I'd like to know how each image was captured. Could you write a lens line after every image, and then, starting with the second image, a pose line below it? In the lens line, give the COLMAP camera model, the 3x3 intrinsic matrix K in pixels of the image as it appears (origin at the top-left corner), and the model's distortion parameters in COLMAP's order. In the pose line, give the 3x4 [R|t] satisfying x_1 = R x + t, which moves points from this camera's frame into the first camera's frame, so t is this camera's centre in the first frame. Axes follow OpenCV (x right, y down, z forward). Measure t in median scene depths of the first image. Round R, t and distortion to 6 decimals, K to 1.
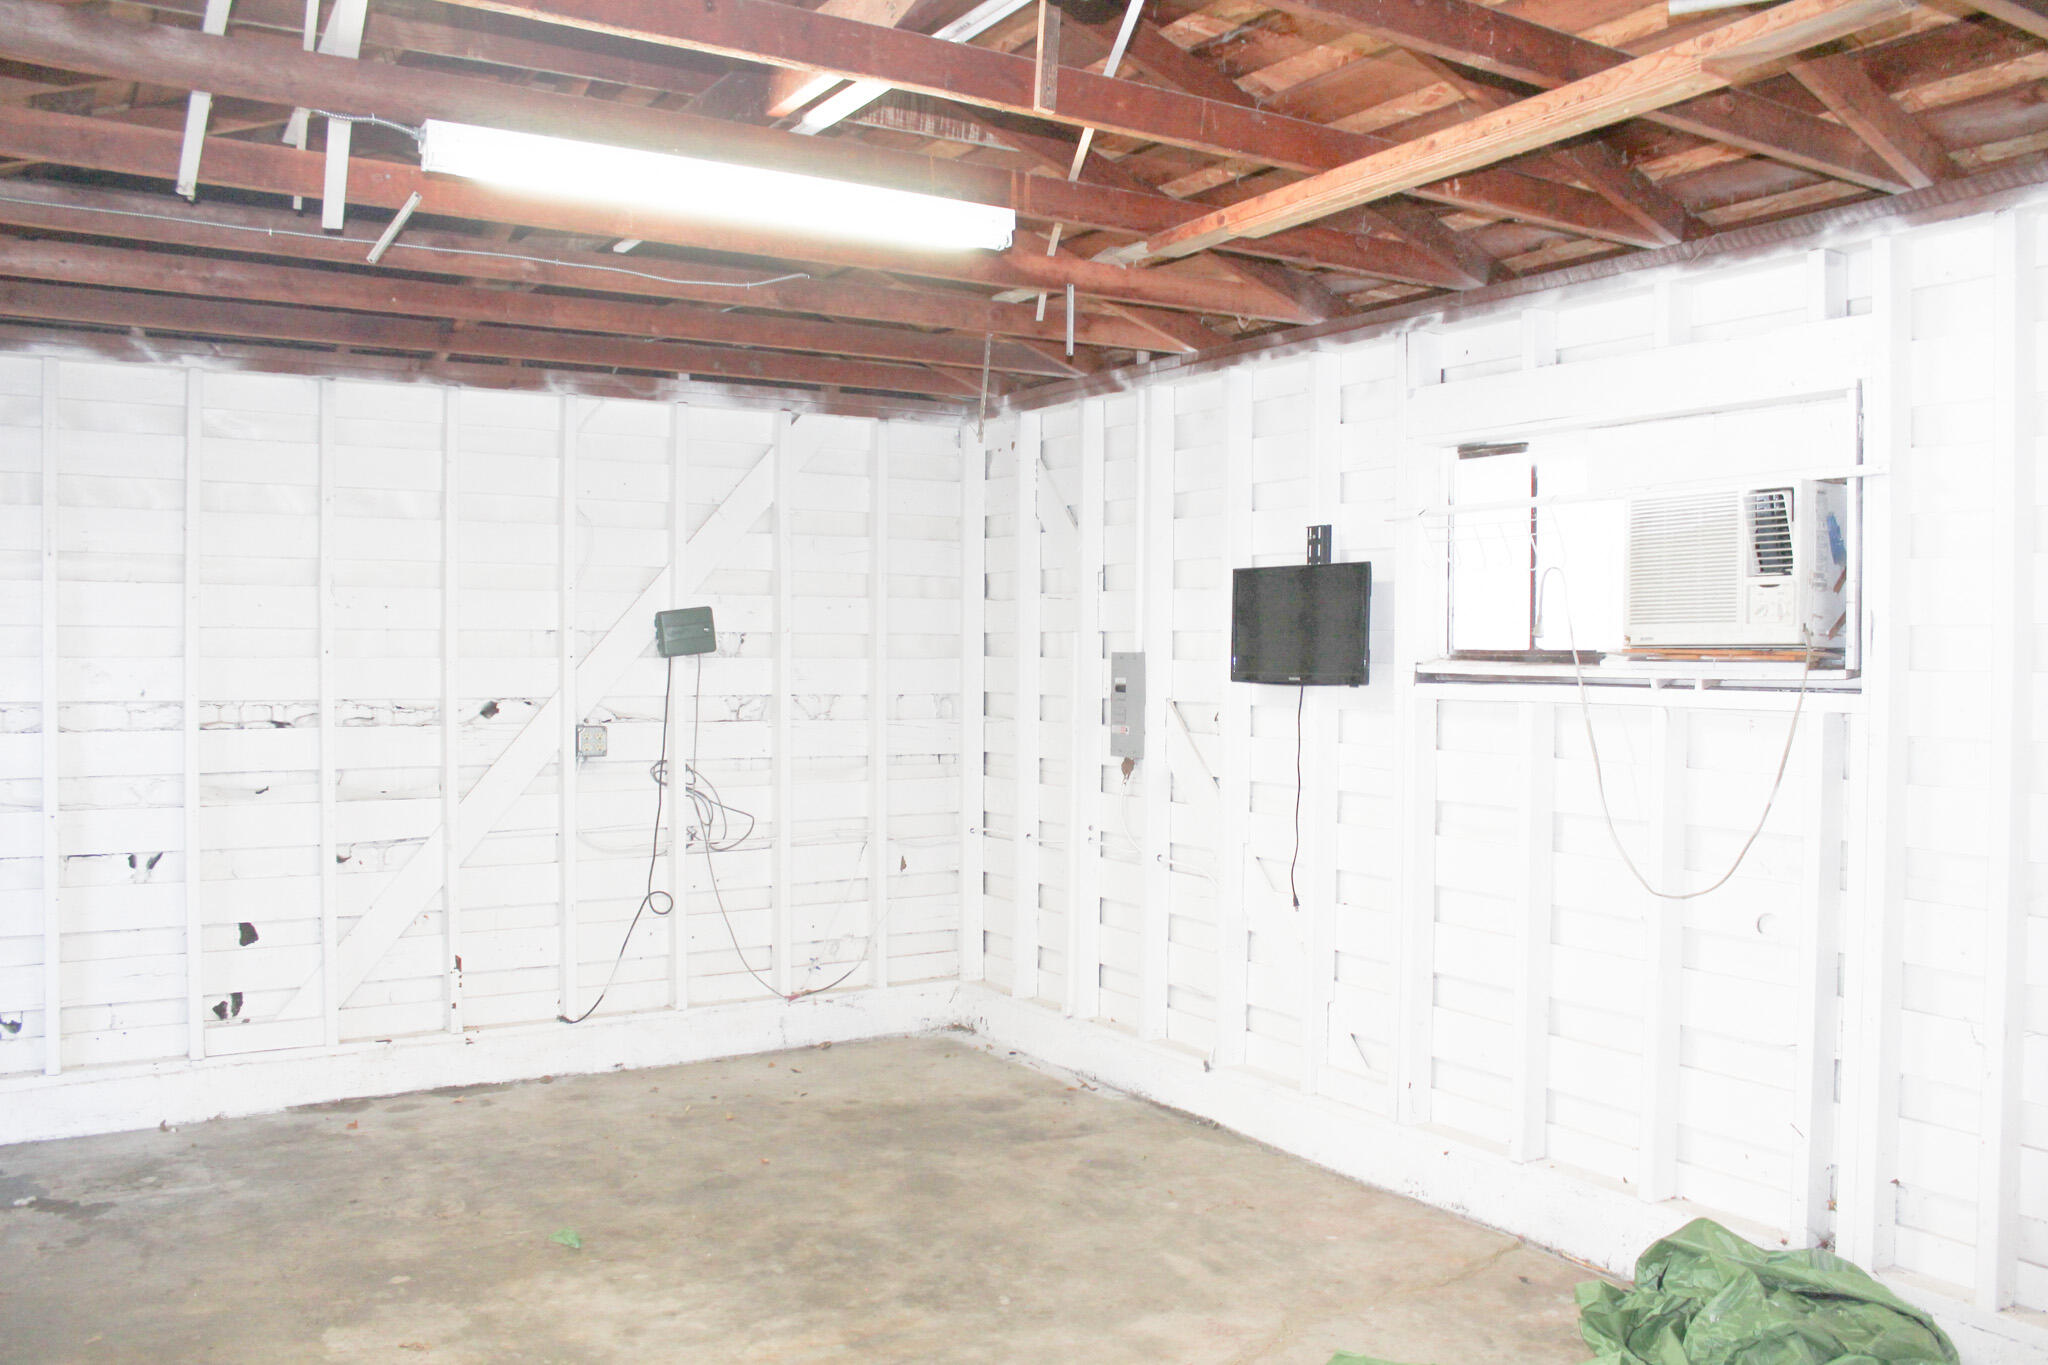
lens RADIAL K [[1708.3, 0, 1039.8], [0, 1708.3, 681.1], [0, 0, 1]] dist [-0.155098, 0.152117]
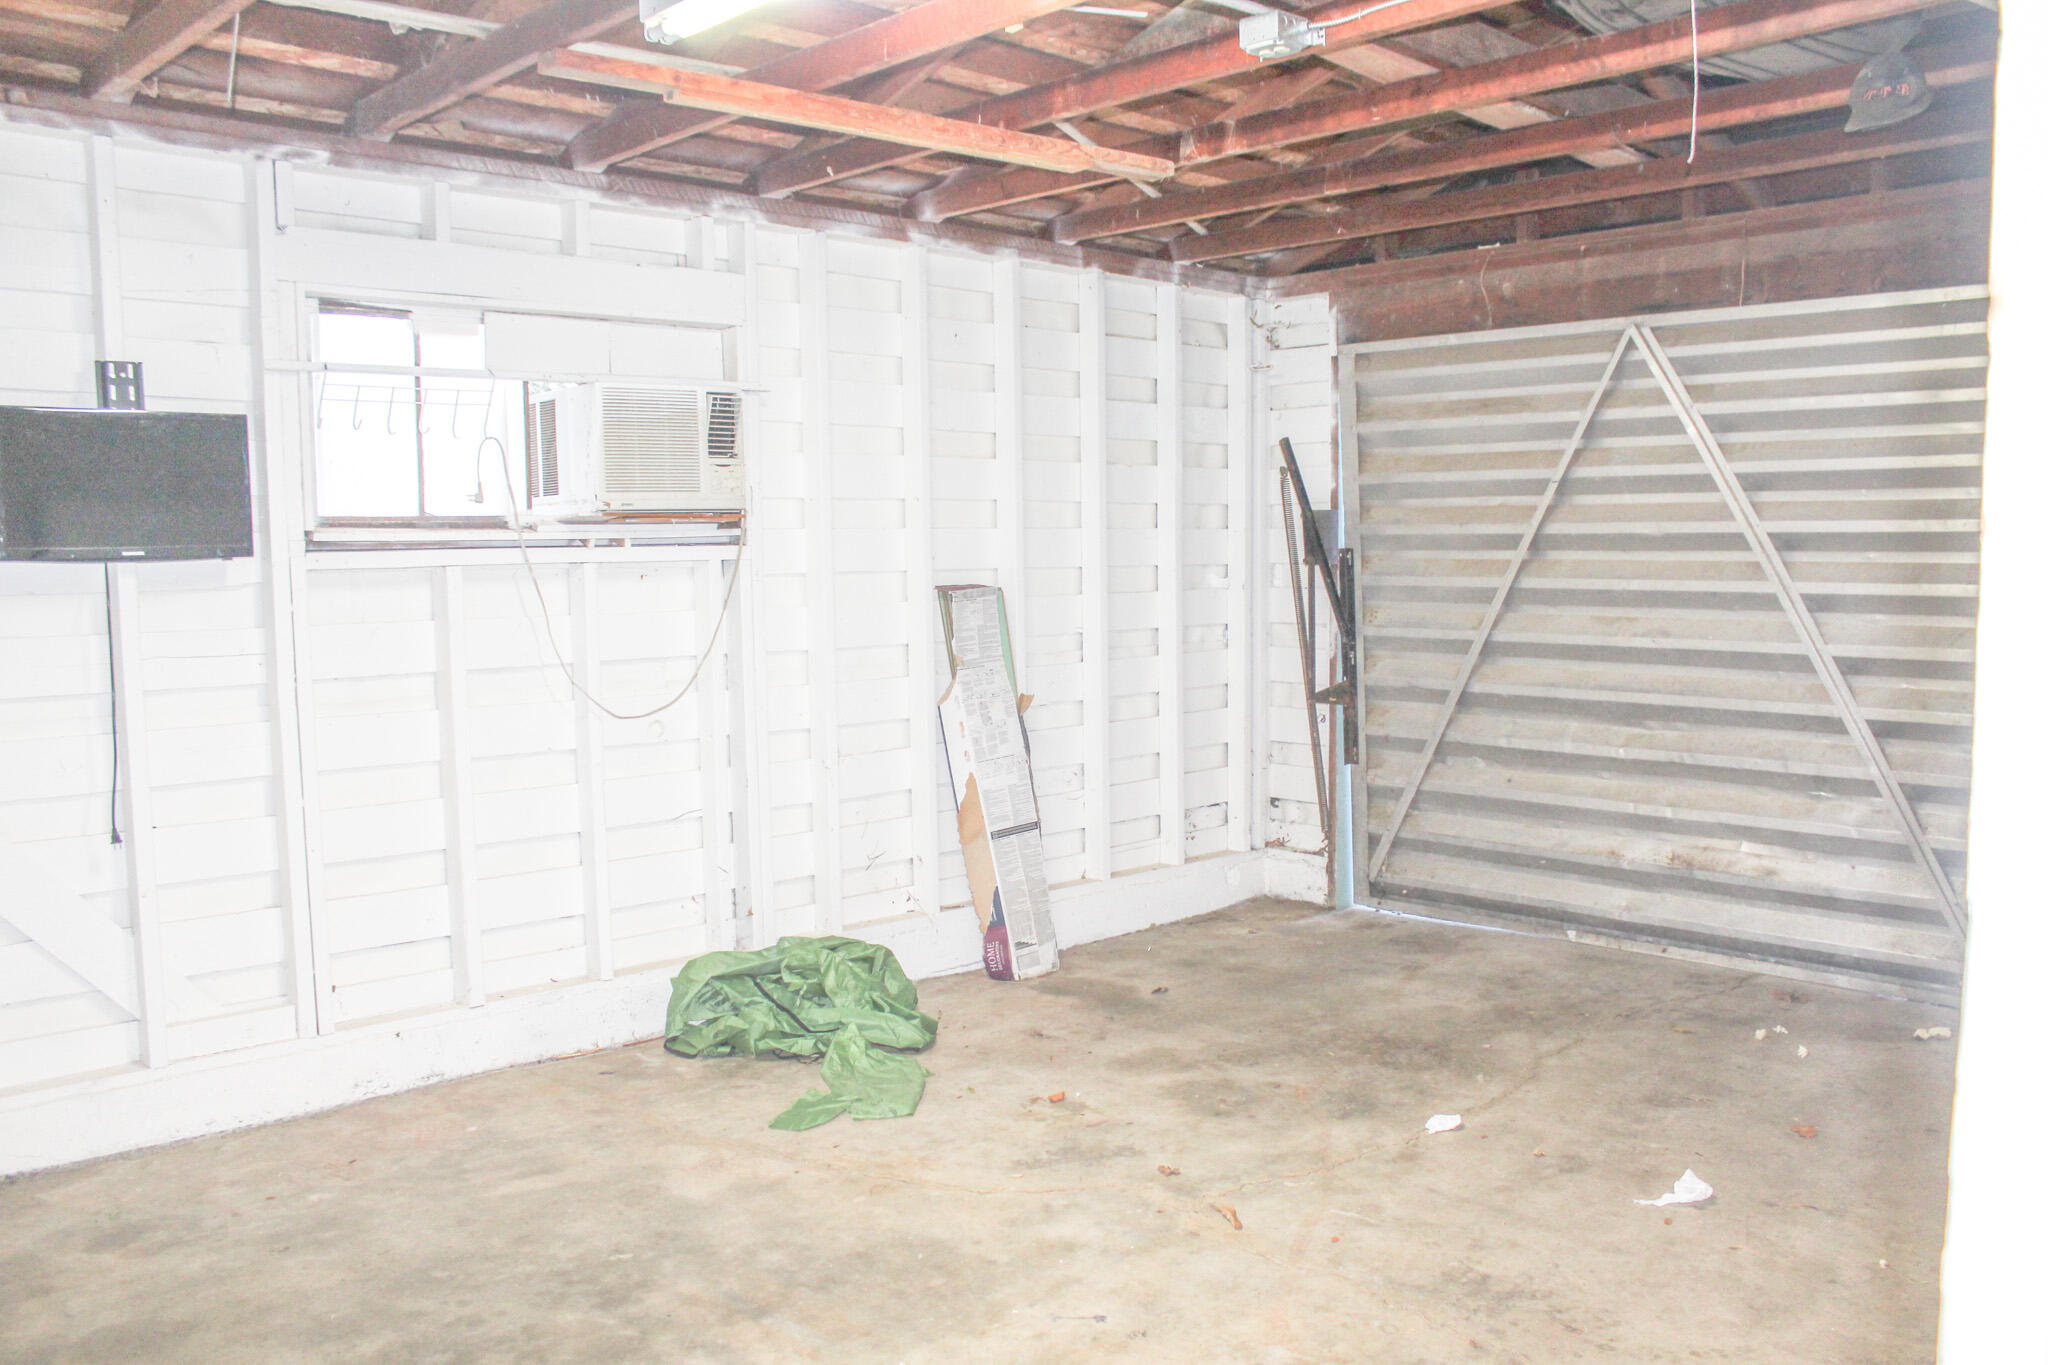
lens RADIAL K [[1708.3, 0, 1039.8], [0, 1708.3, 681.1], [0, 0, 1]] dist [-0.155098, 0.152117]
pose [[-0.191493, -0.079034, 0.978307, -0.781554], [0.029731, 0.995828, 0.086269, 0.004765], [-0.981044, 0.045606, -0.188344, 0.830154]]
